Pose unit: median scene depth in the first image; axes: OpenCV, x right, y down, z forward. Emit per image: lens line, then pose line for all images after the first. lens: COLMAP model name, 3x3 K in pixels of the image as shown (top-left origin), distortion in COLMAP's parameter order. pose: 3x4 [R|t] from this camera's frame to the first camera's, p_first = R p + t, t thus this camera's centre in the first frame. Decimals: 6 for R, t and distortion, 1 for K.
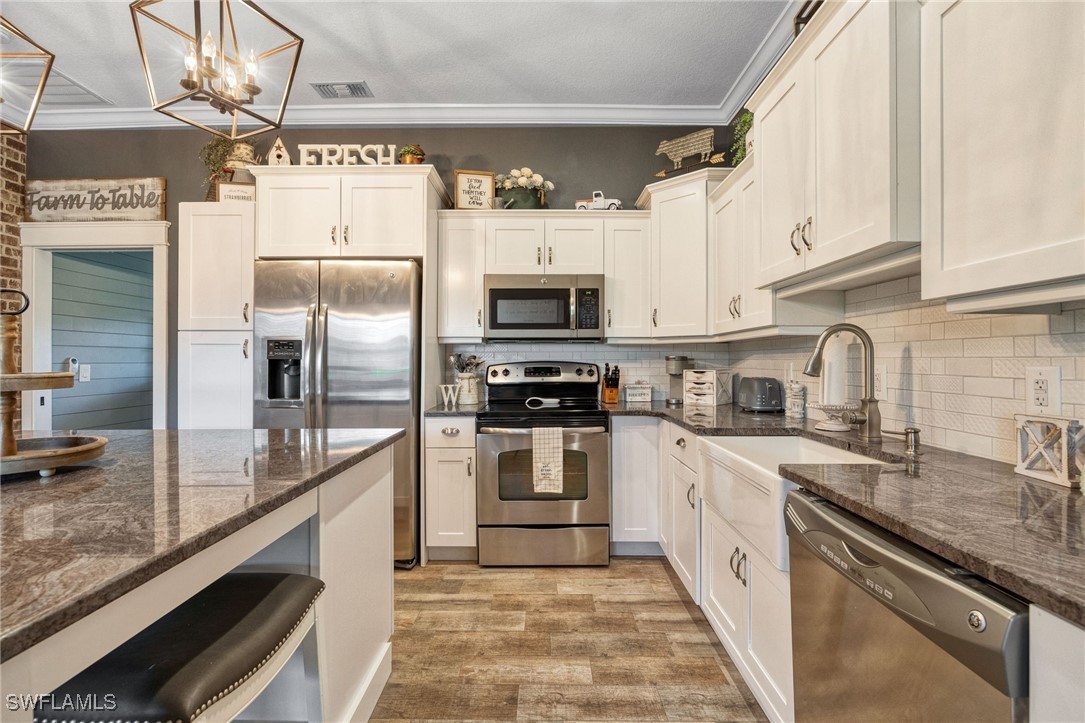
lens RADIAL K [[493.4, 0, 542.5], [0, 493.4, 358.9], [0, 0, 1]] dist [-0.003157, -0.001078]
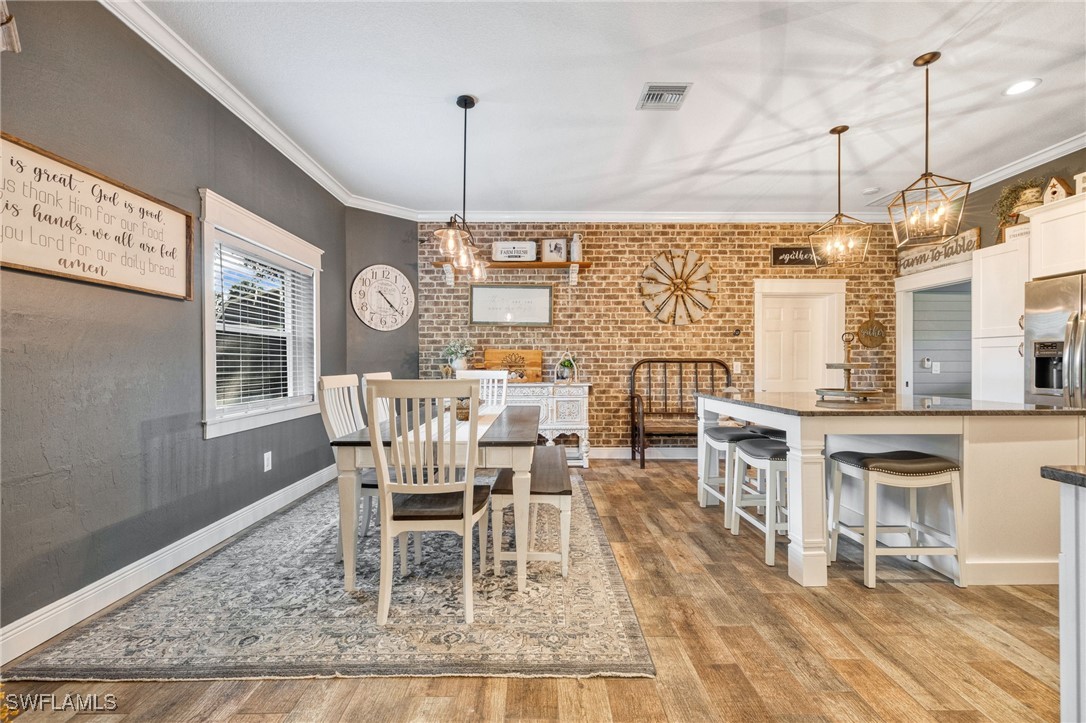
lens RADIAL K [[435.7, 0, 545.5], [0, 435.7, 366.4], [0, 0, 1]] dist [-0.001485, -0.000376]
pose [[0.015165, 0.008640, -0.999848, 0.438416], [0.007570, 0.999933, 0.008755, 0.004594], [0.999856, -0.007702, 0.015098, -0.241256]]
